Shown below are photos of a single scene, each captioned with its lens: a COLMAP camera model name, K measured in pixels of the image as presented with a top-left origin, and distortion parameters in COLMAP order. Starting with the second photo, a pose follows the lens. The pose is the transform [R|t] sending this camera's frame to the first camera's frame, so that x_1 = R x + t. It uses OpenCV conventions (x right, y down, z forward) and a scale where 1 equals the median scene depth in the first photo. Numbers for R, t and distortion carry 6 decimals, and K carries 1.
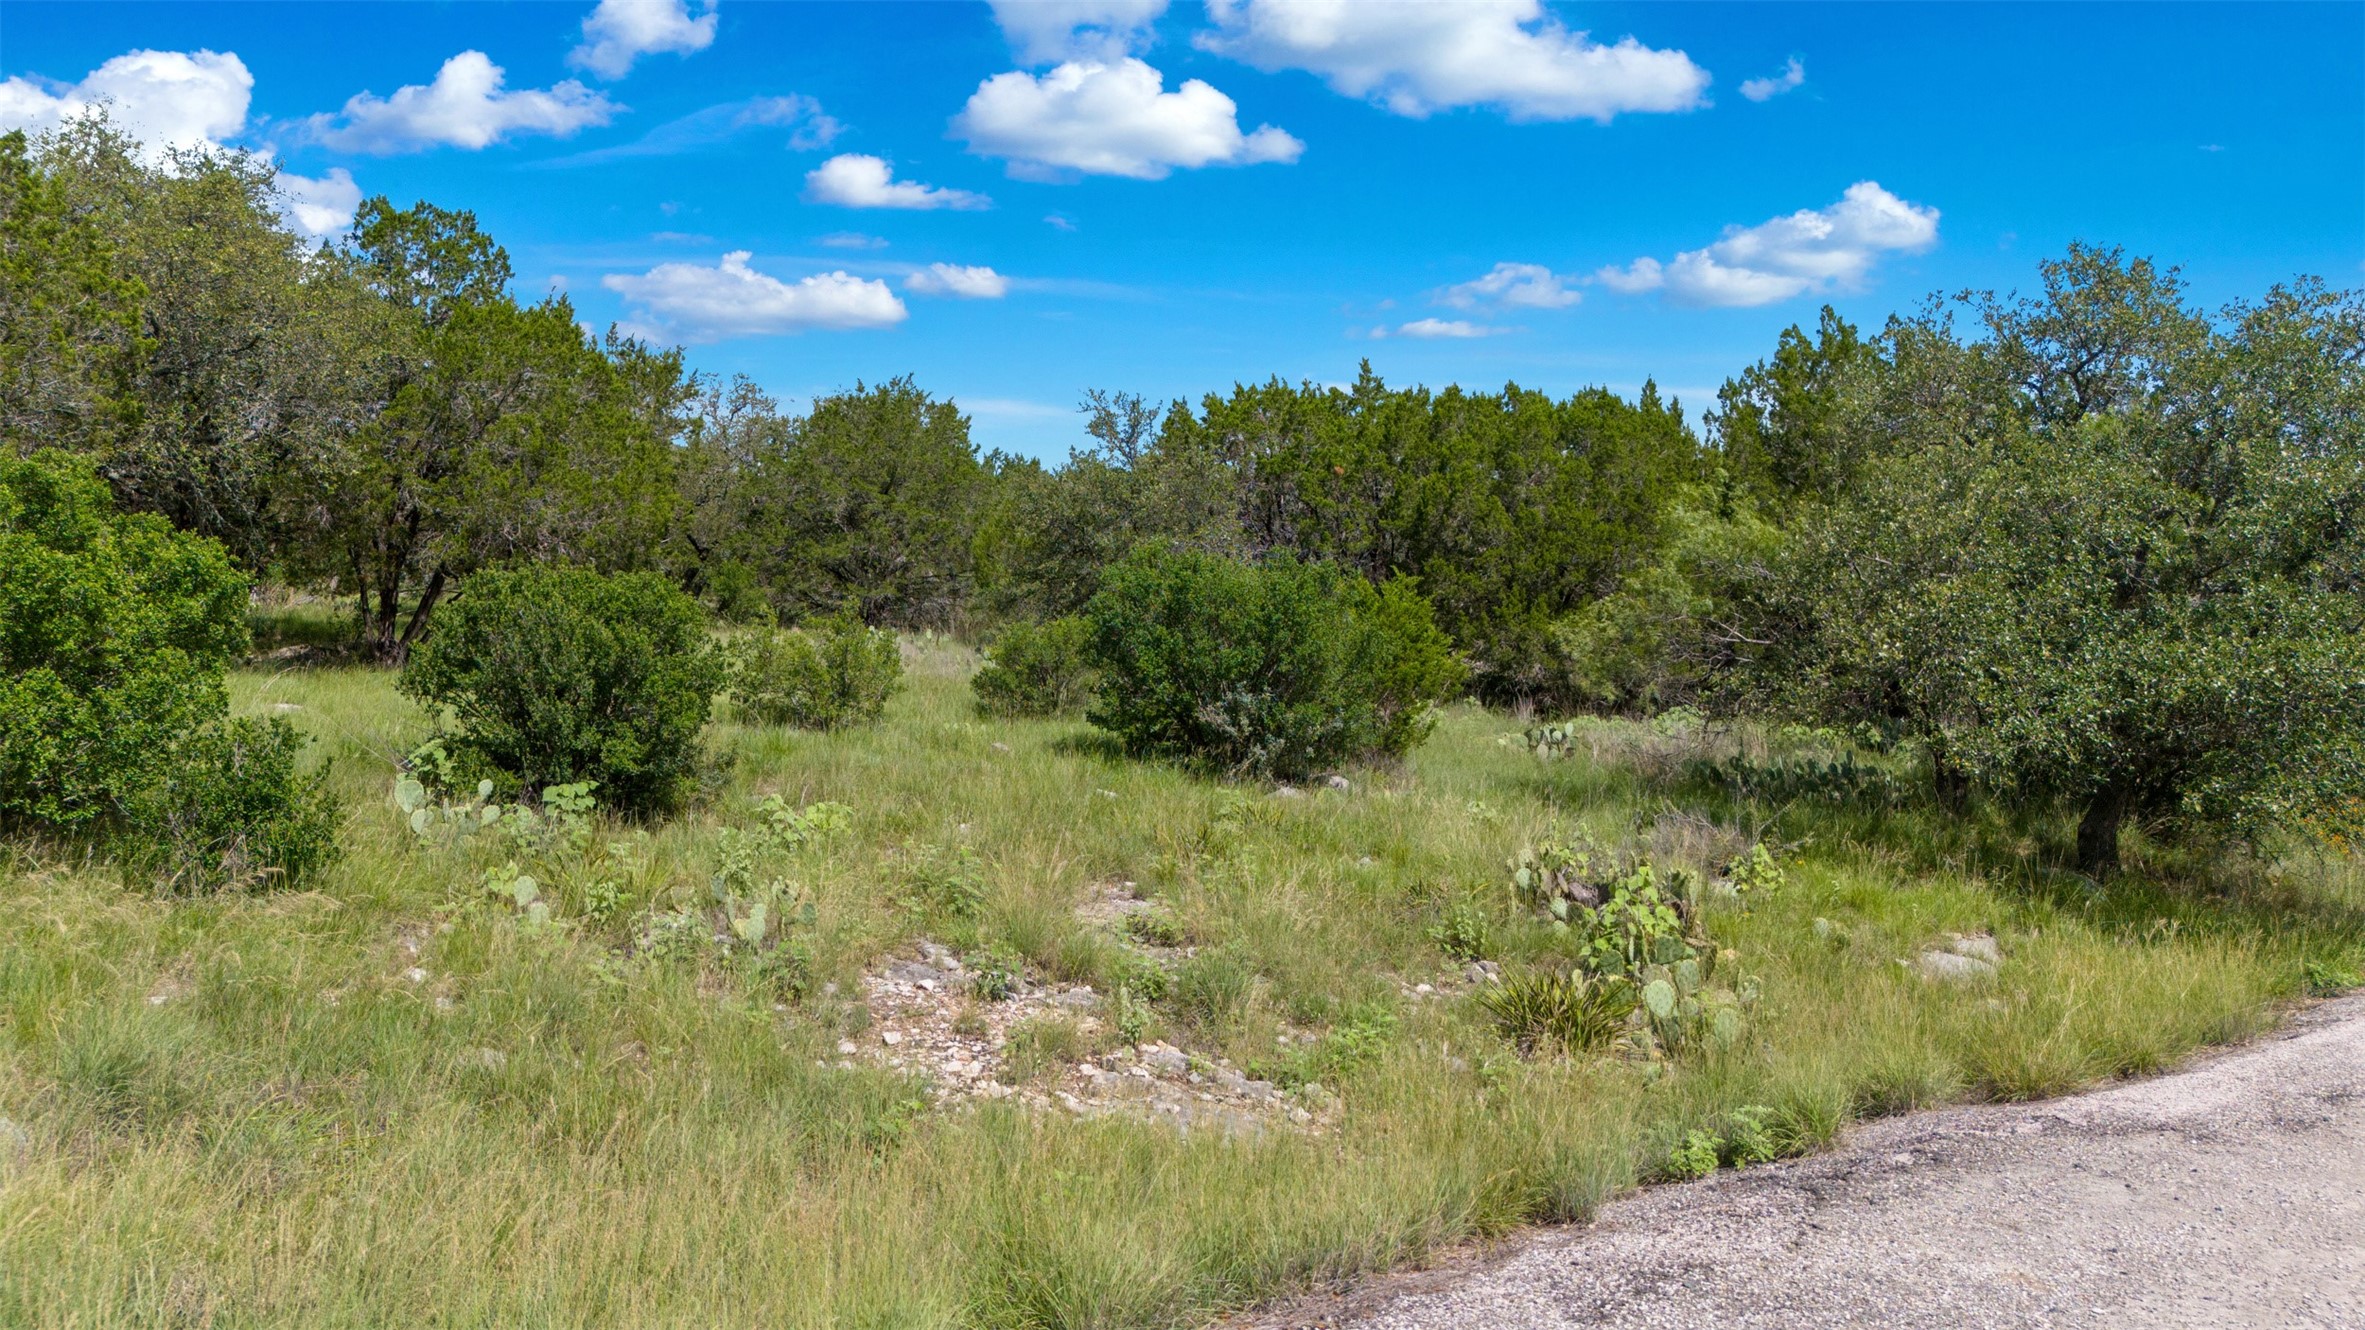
lens RADIAL K [[1736.7, 0, 1187.3], [0, 1736.7, 663.3], [0, 0, 1]] dist [0.078353, -0.082243]
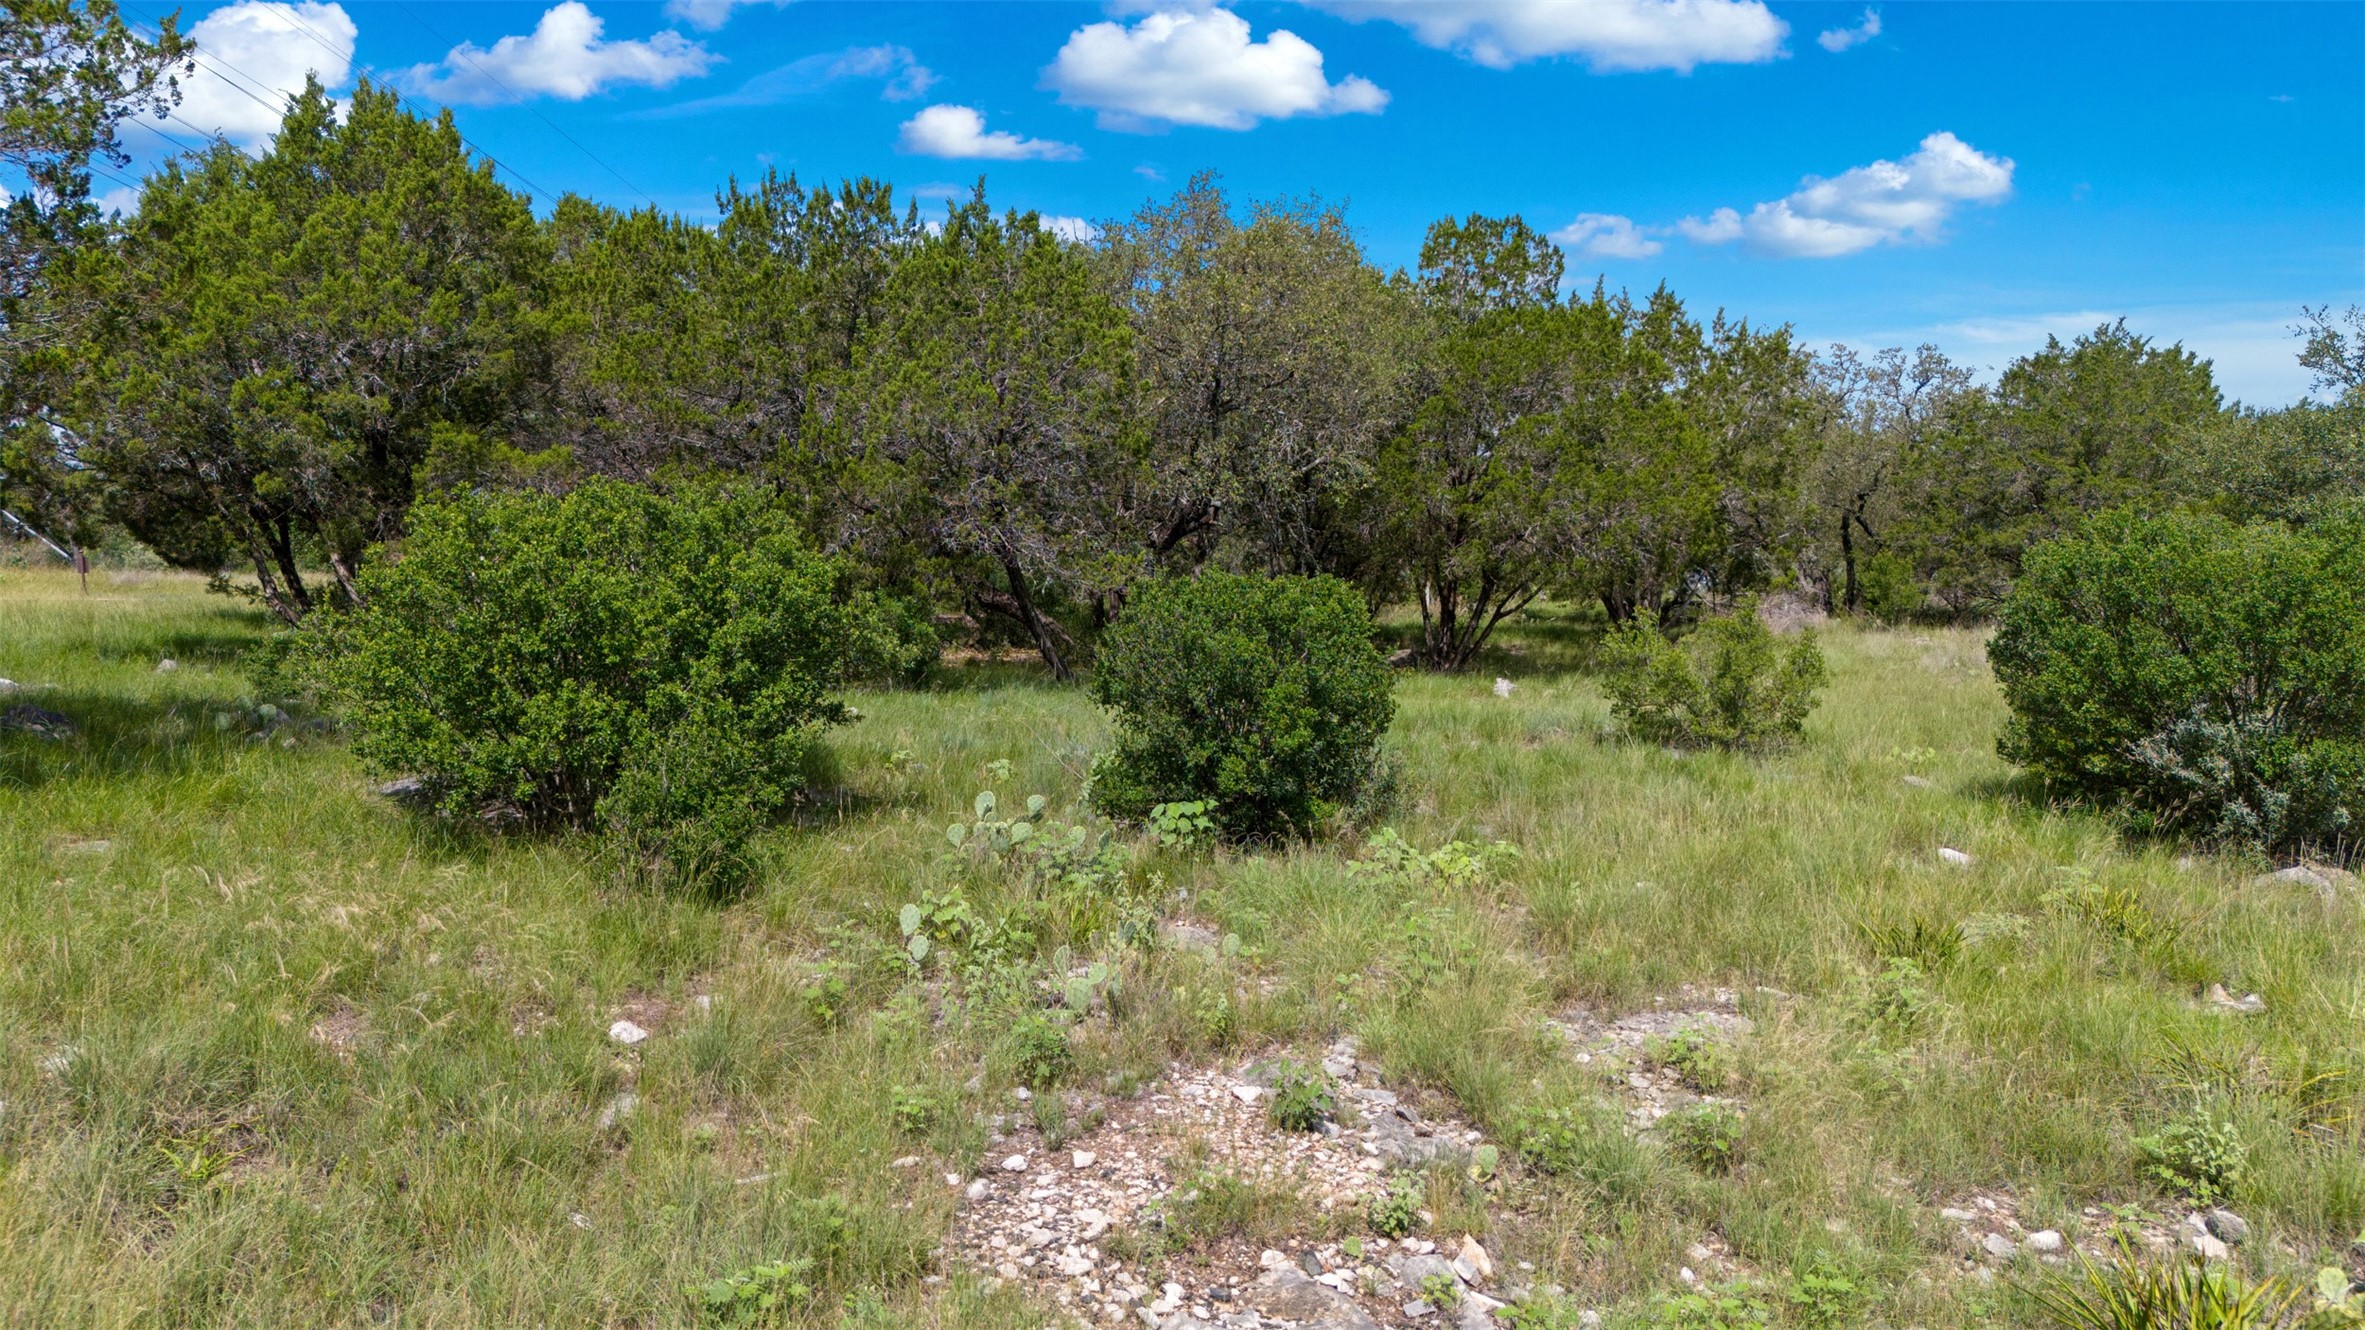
lens RADIAL K [[1736.7, 0, 1187.3], [0, 1736.7, 663.3], [0, 0, 1]] dist [0.078353, -0.082243]
pose [[0.742913, 0.003622, -0.669378, 0.192077], [-0.004079, 0.999991, 0.000883, -0.004421], [0.669376, 0.002074, 0.742921, 0.220684]]
